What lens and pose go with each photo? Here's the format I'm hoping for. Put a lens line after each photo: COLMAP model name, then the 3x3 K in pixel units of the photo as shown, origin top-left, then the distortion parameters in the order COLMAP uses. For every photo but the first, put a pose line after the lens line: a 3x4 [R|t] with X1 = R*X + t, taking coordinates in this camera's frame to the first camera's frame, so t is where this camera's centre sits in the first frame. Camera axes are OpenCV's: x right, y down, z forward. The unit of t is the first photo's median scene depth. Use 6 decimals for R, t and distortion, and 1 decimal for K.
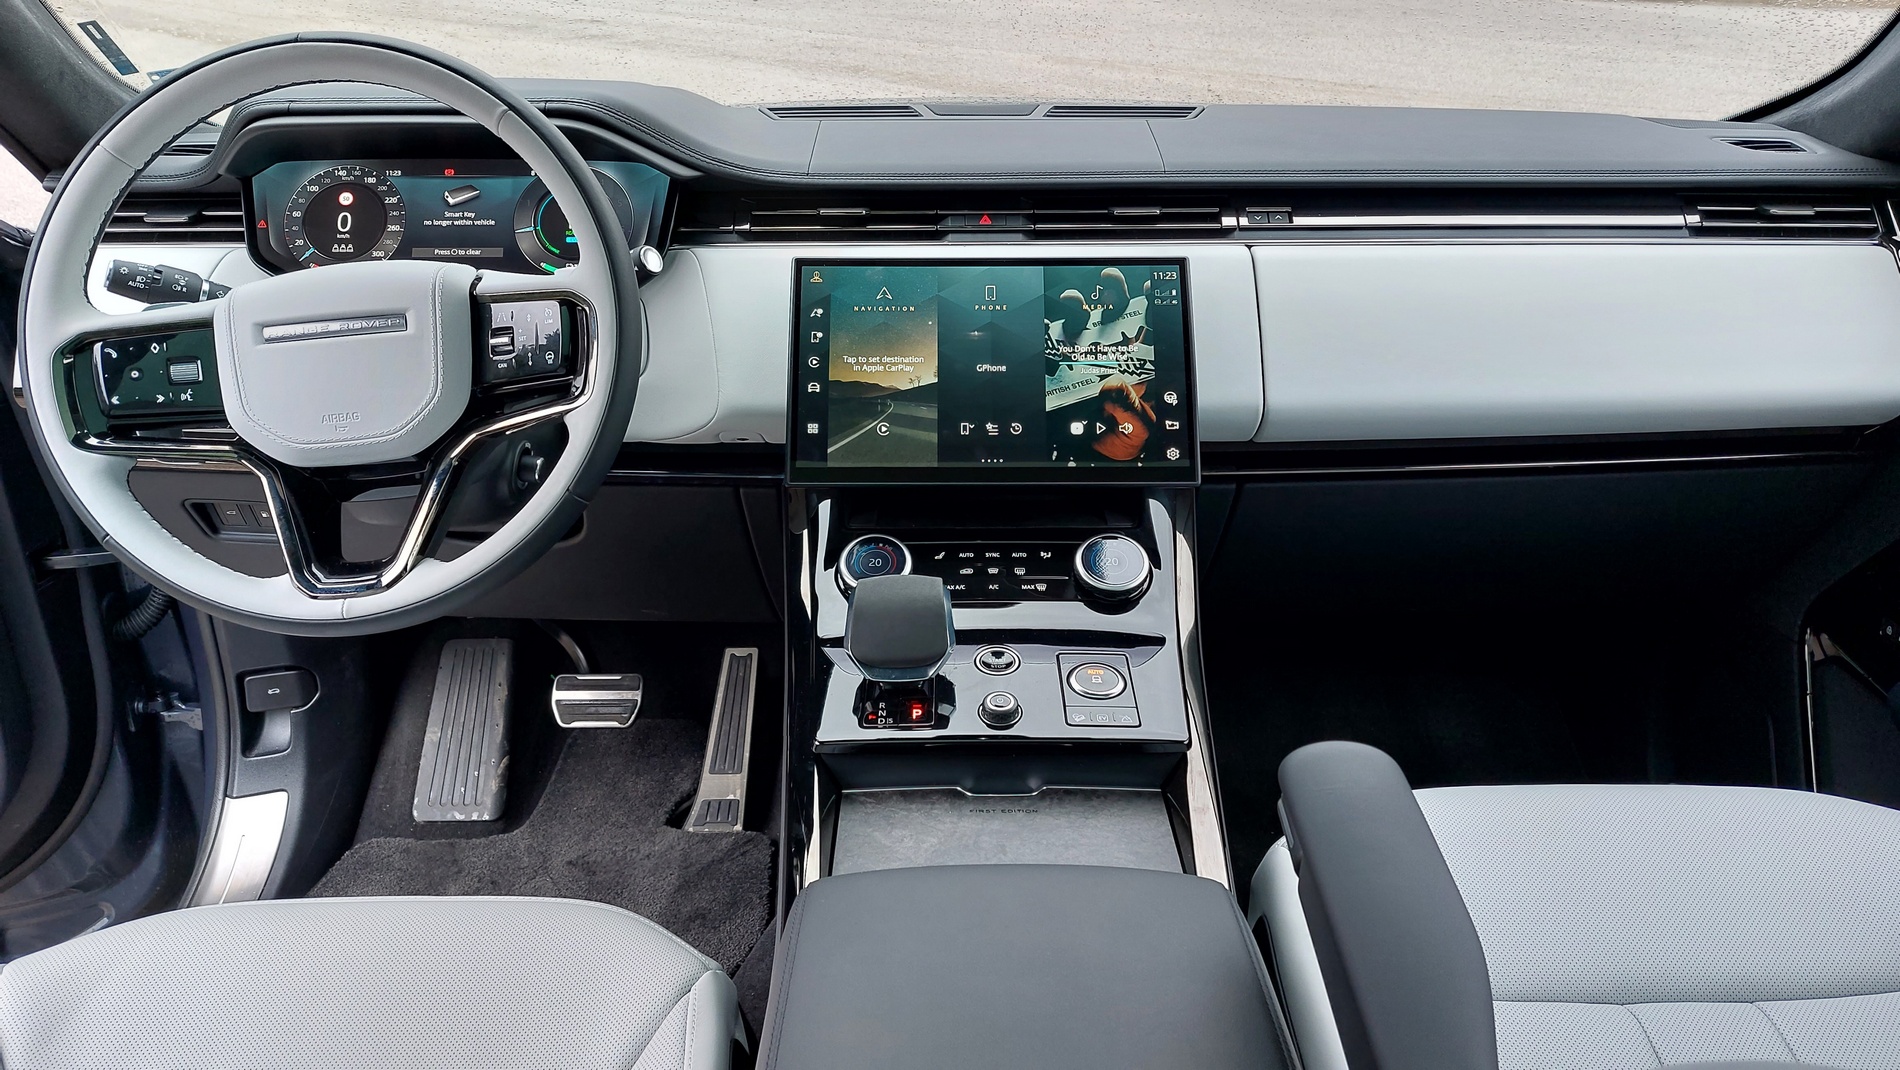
lens RADIAL K [[1319.7, 0, 942.3], [0, 1319.7, 508.9], [0, 0, 1]] dist [0.102713, -0.121023]
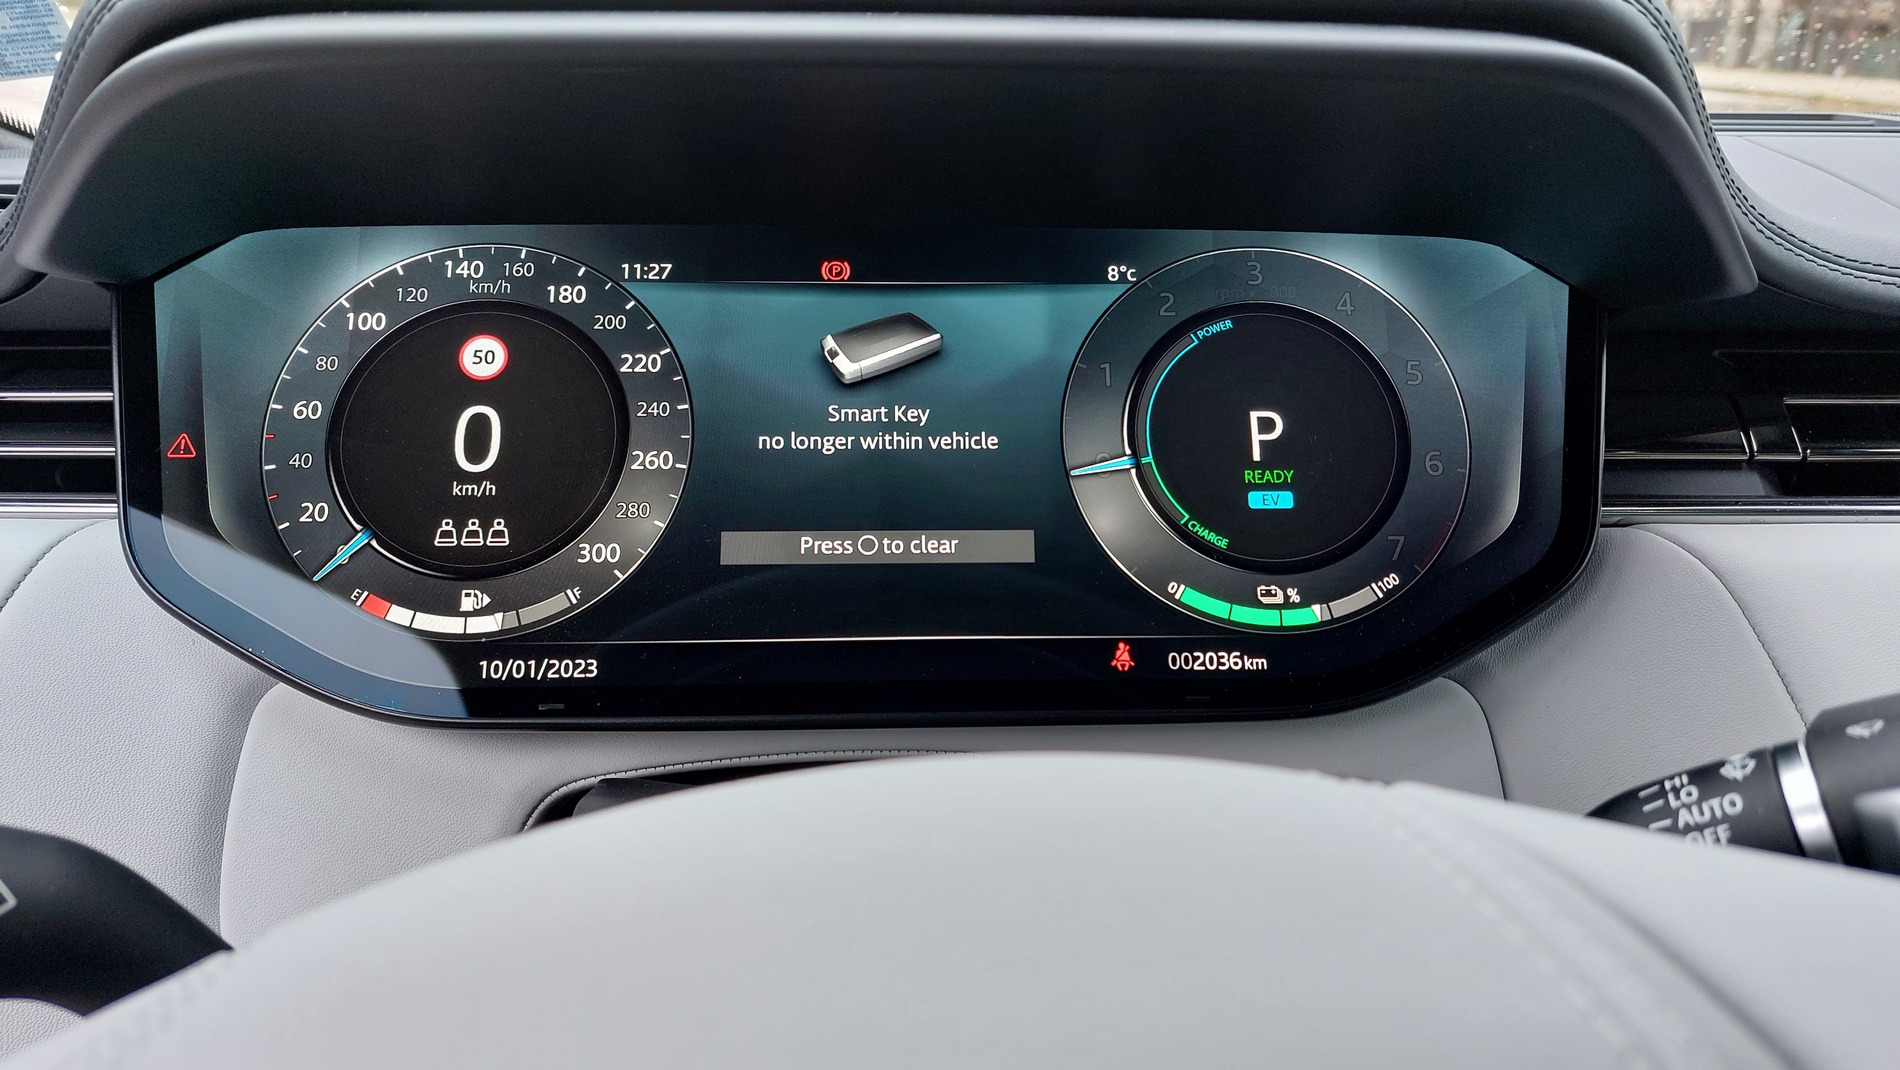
lens RADIAL K [[1319.7, 0, 942.3], [0, 1319.7, 508.9], [0, 0, 1]] dist [0.102713, -0.121023]
pose [[0.999106, 0.003764, 0.042101, -0.357502], [-0.001817, 0.998931, -0.046194, -0.185419], [-0.042230, 0.046076, 0.998045, 0.711402]]
